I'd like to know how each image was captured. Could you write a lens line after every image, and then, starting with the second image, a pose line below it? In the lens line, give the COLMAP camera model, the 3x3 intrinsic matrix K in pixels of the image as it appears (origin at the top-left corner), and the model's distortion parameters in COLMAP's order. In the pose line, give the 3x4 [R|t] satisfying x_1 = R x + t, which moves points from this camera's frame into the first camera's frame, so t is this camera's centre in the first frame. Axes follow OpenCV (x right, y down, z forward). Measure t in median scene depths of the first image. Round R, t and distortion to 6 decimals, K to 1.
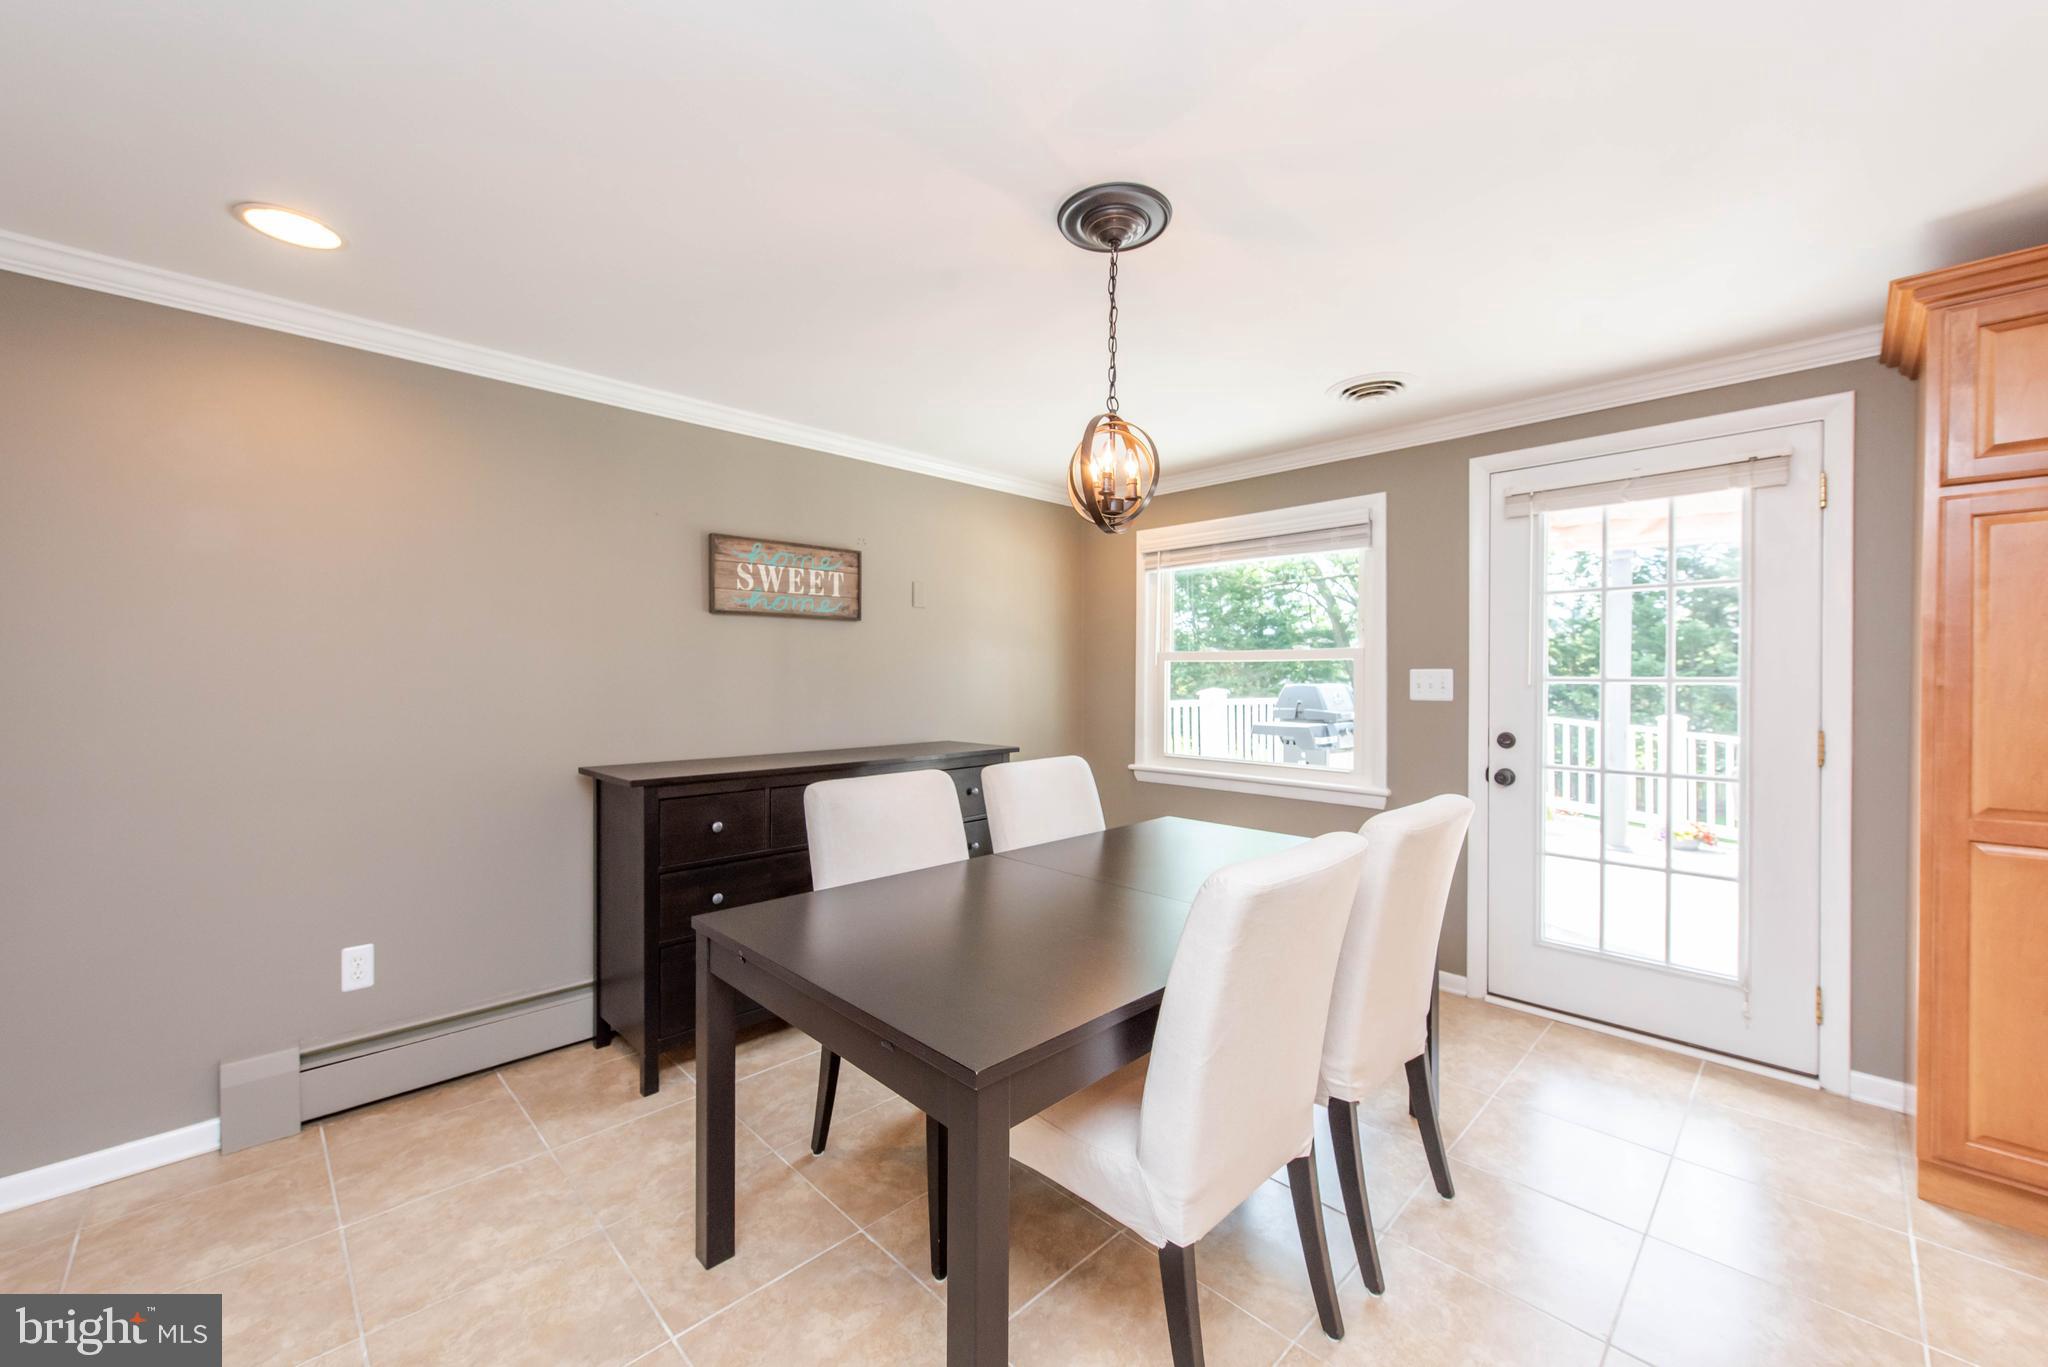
lens RADIAL K [[804.2, 0, 1029.1], [0, 804.2, 681.1], [0, 0, 1]] dist [0.013188, -0.002930]
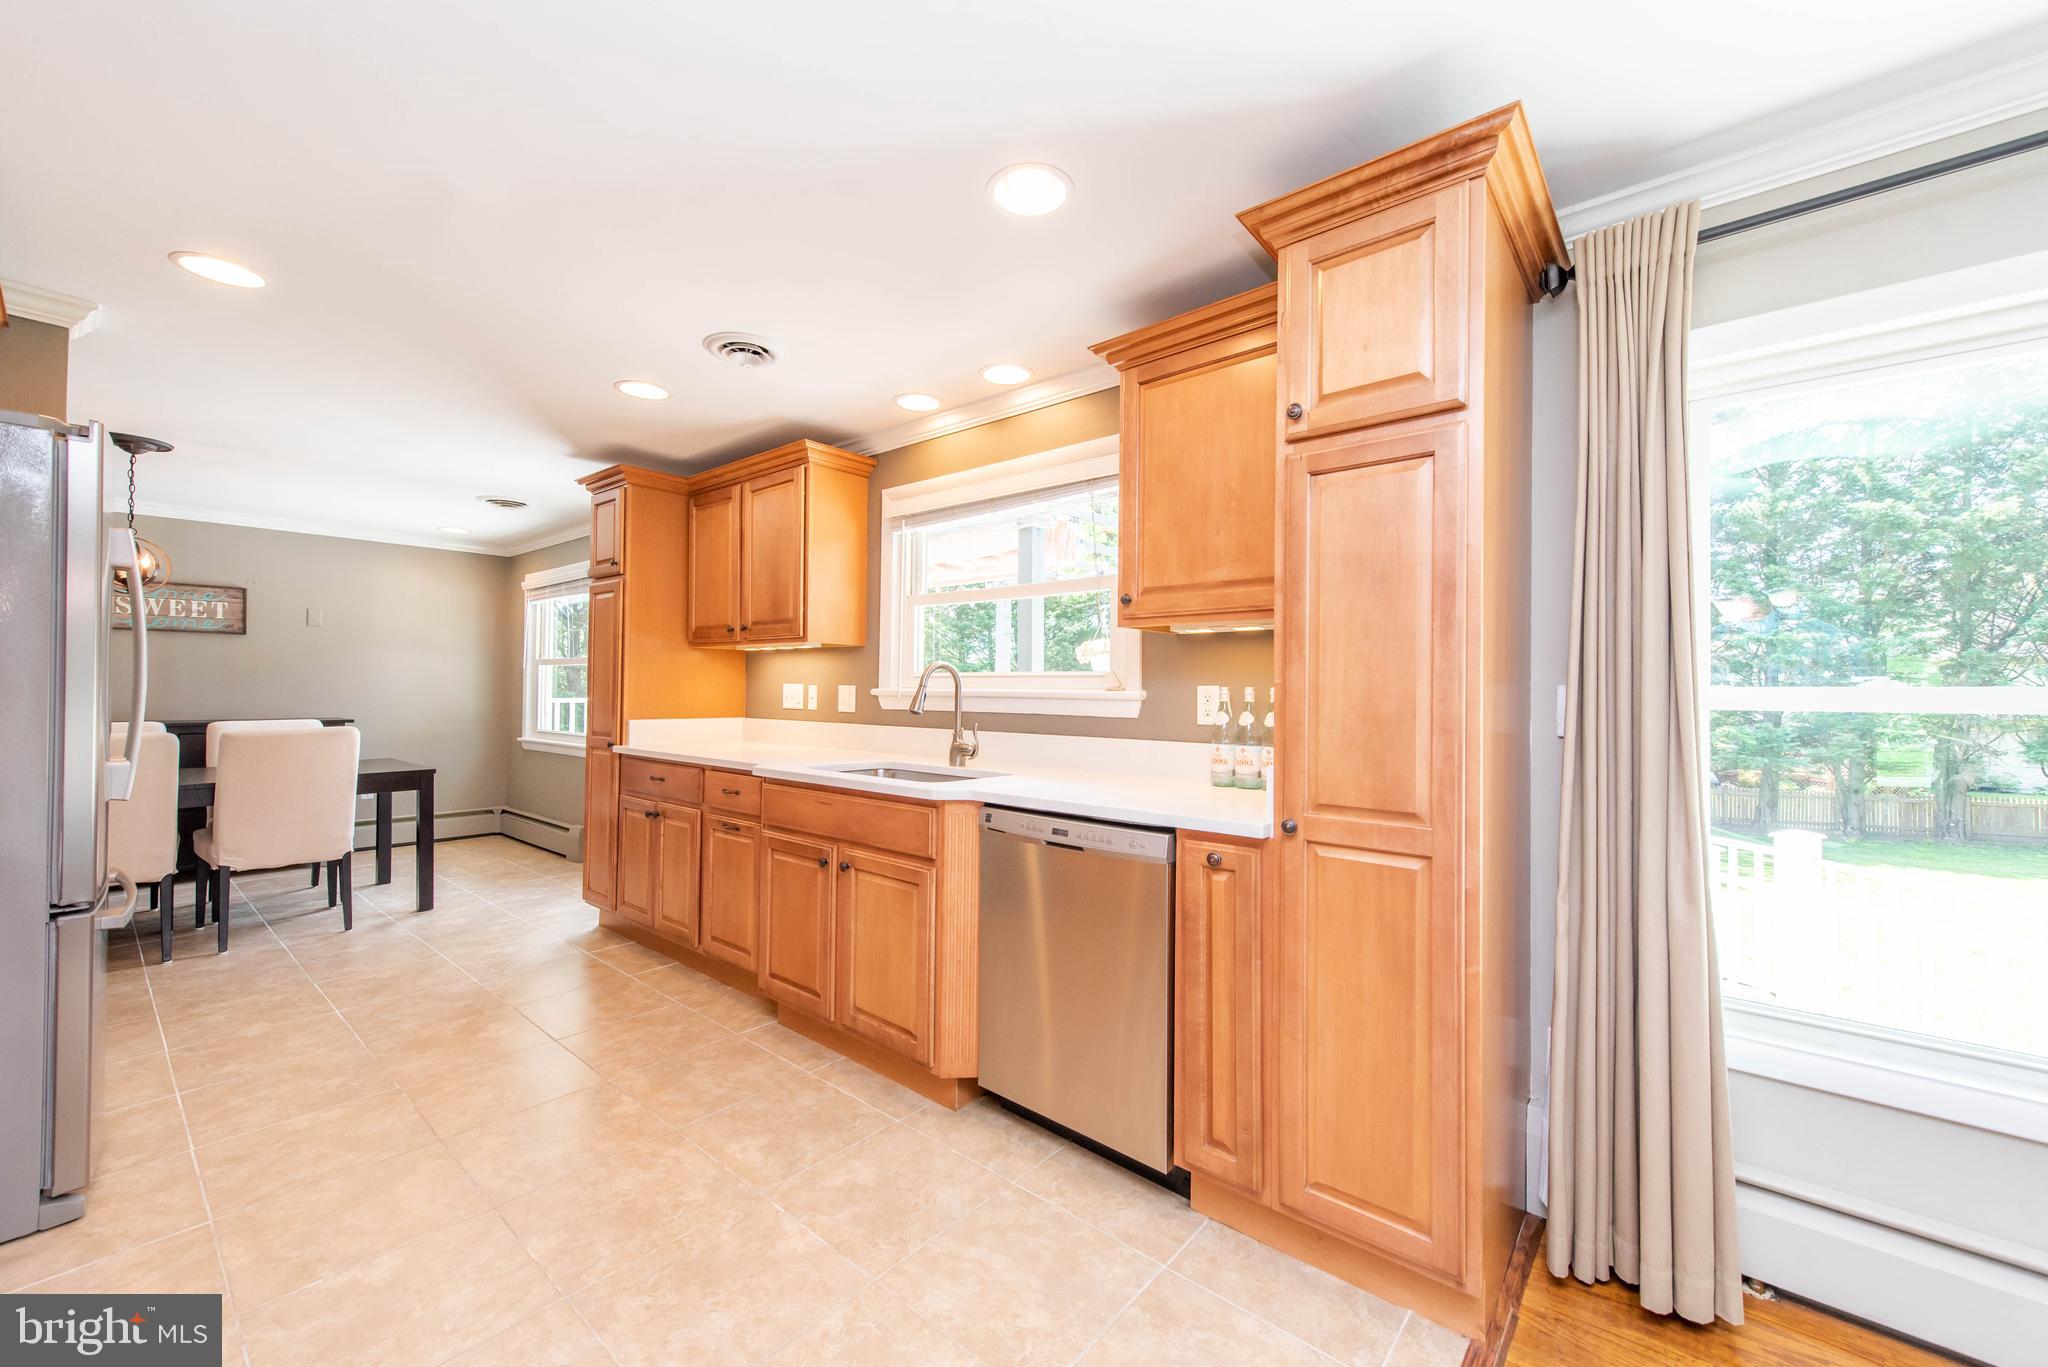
lens RADIAL K [[804.2, 0, 1029.1], [0, 804.2, 681.1], [0, 0, 1]] dist [0.013188, -0.002930]
pose [[0.996218, 0.006891, 0.086620, 1.550502], [-0.005517, 0.999855, -0.016096, 0.038685], [-0.086718, 0.015557, 0.996111, -0.875152]]
